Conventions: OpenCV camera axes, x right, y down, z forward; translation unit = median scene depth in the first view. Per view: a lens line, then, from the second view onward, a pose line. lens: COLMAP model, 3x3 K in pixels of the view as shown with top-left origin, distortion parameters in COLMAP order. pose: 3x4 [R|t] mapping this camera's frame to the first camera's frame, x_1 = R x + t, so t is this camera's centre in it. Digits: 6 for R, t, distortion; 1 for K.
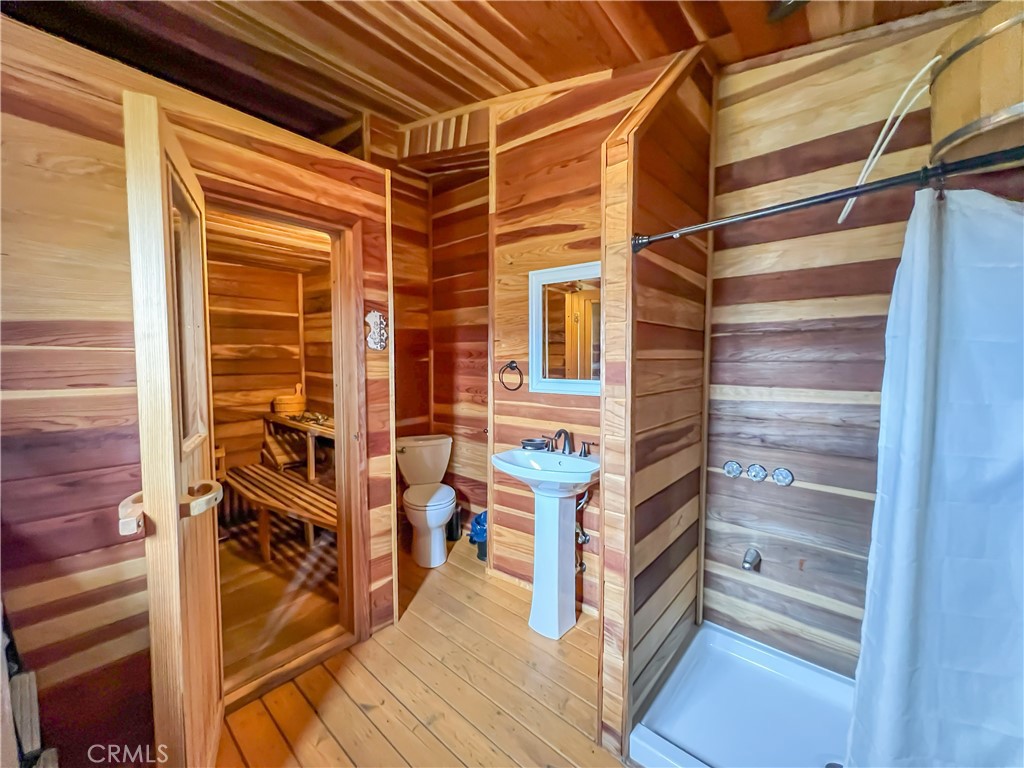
lens RADIAL K [[418.9, 0, 512.1], [0, 418.9, 383.9], [0, 0, 1]] dist [-0.005466, -0.000100]
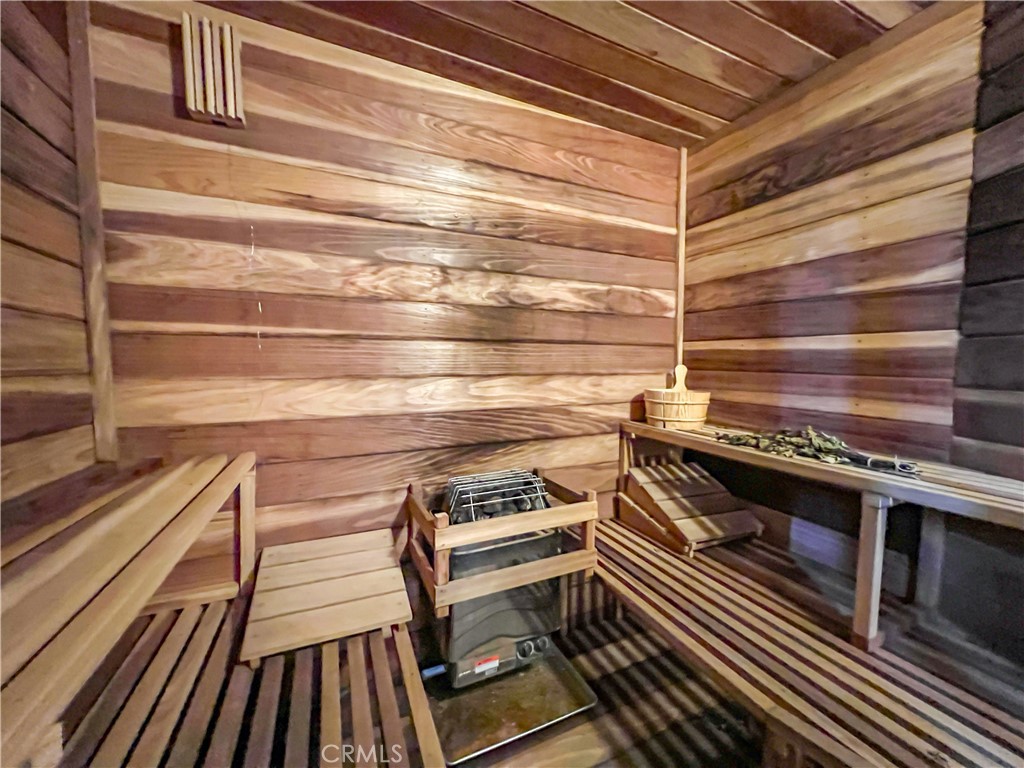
lens RADIAL K [[418.0, 0, 504.0], [0, 418.0, 386.3], [0, 0, 1]] dist [0.003467, 0.000398]
pose [[0.900622, 0.025334, -0.433863, -0.778146], [-0.029377, 0.999565, -0.002615, 0.050957], [0.433608, 0.015101, 0.900975, 0.743541]]
